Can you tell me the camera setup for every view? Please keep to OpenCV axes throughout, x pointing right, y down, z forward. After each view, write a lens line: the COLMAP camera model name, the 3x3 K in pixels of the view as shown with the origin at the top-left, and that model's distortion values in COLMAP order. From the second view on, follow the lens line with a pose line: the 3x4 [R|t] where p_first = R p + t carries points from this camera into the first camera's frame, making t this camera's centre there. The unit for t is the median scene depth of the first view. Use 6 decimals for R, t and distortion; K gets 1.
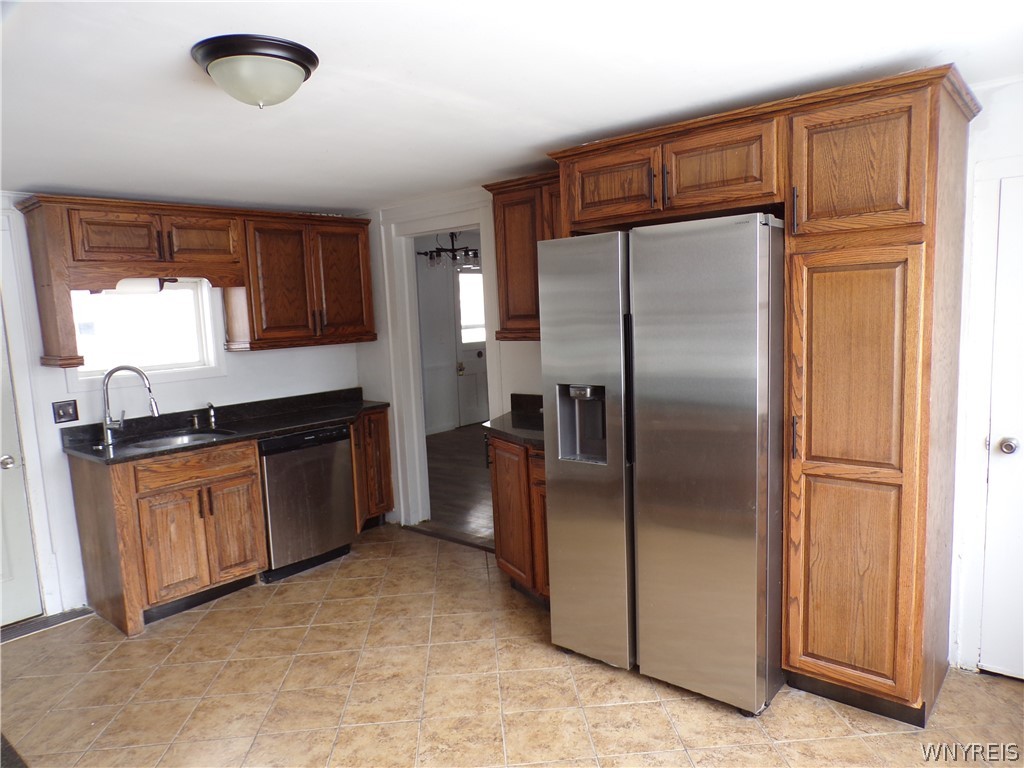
lens RADIAL K [[693.3, 0, 512.0], [0, 693.3, 384.0], [0, 0, 1]] dist [-0.017432, 0.019668]
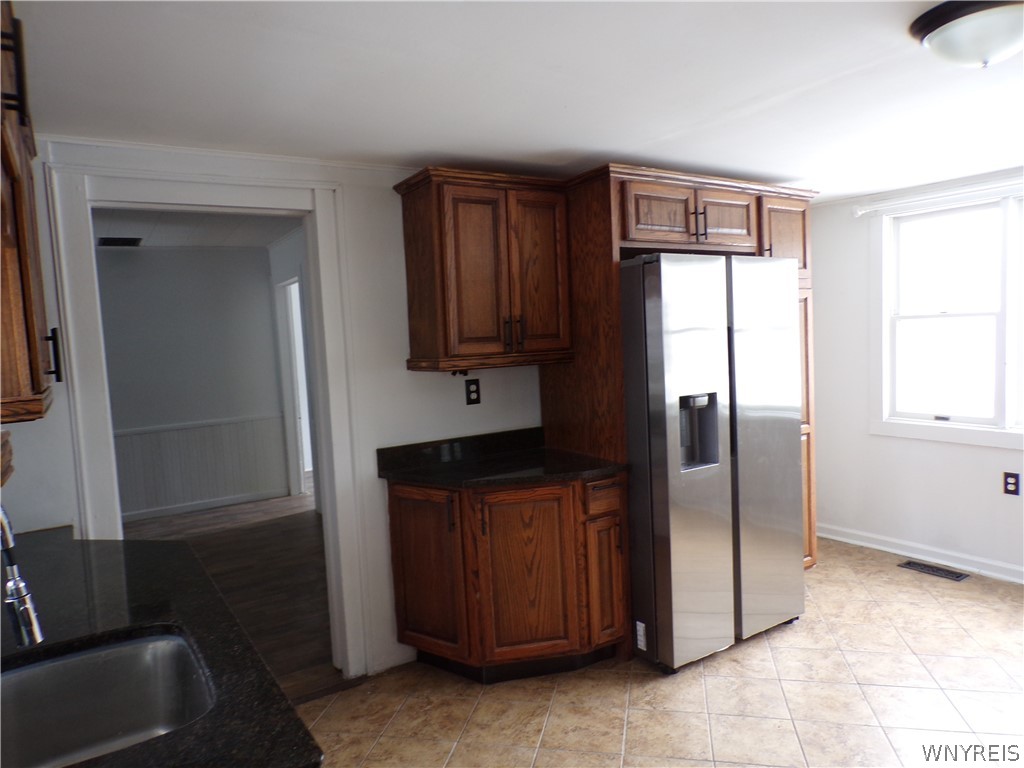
lens RADIAL K [[693.3, 0, 512.0], [0, 693.3, 384.0], [0, 0, 1]] dist [-0.017432, 0.019668]
pose [[0.288151, -0.037968, 0.956832, -0.788543], [0.134838, 0.990867, -0.001288, -0.040888], [-0.948044, 0.129389, 0.290638, 0.764388]]
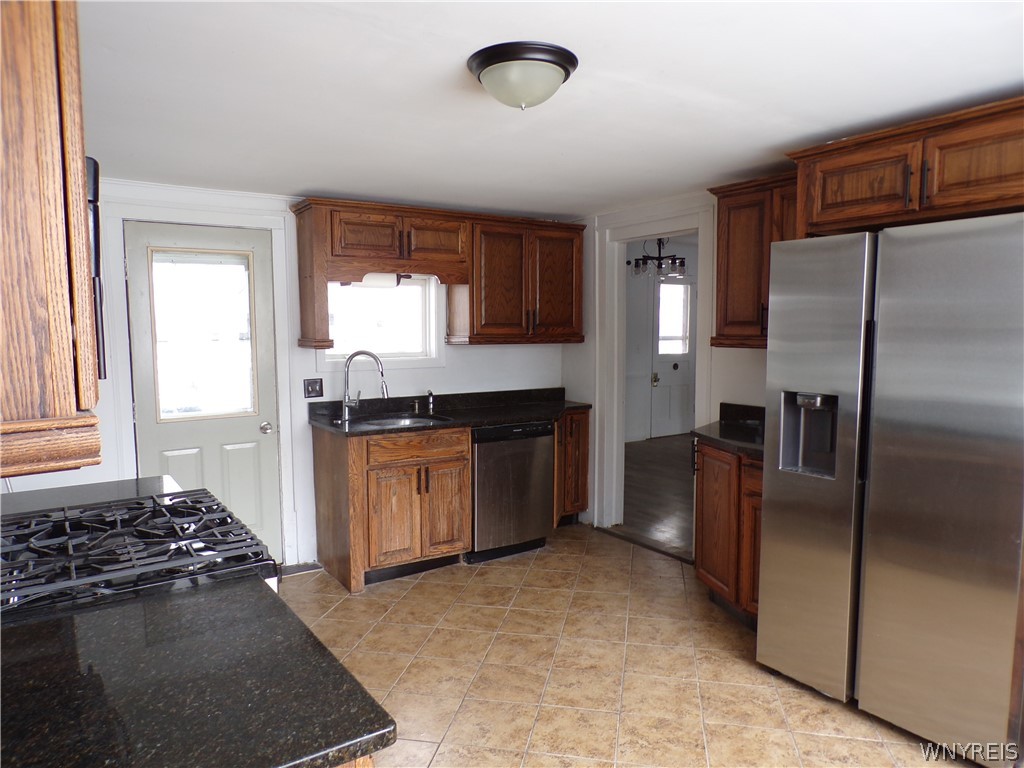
lens RADIAL K [[693.3, 0, 512.0], [0, 693.3, 384.0], [0, 0, 1]] dist [-0.017432, 0.019668]
pose [[0.963779, 0.067100, -0.258123, -0.040545], [-0.072063, 0.997352, -0.009802, 0.021984], [0.256782, 0.028048, 0.966062, -0.018458]]
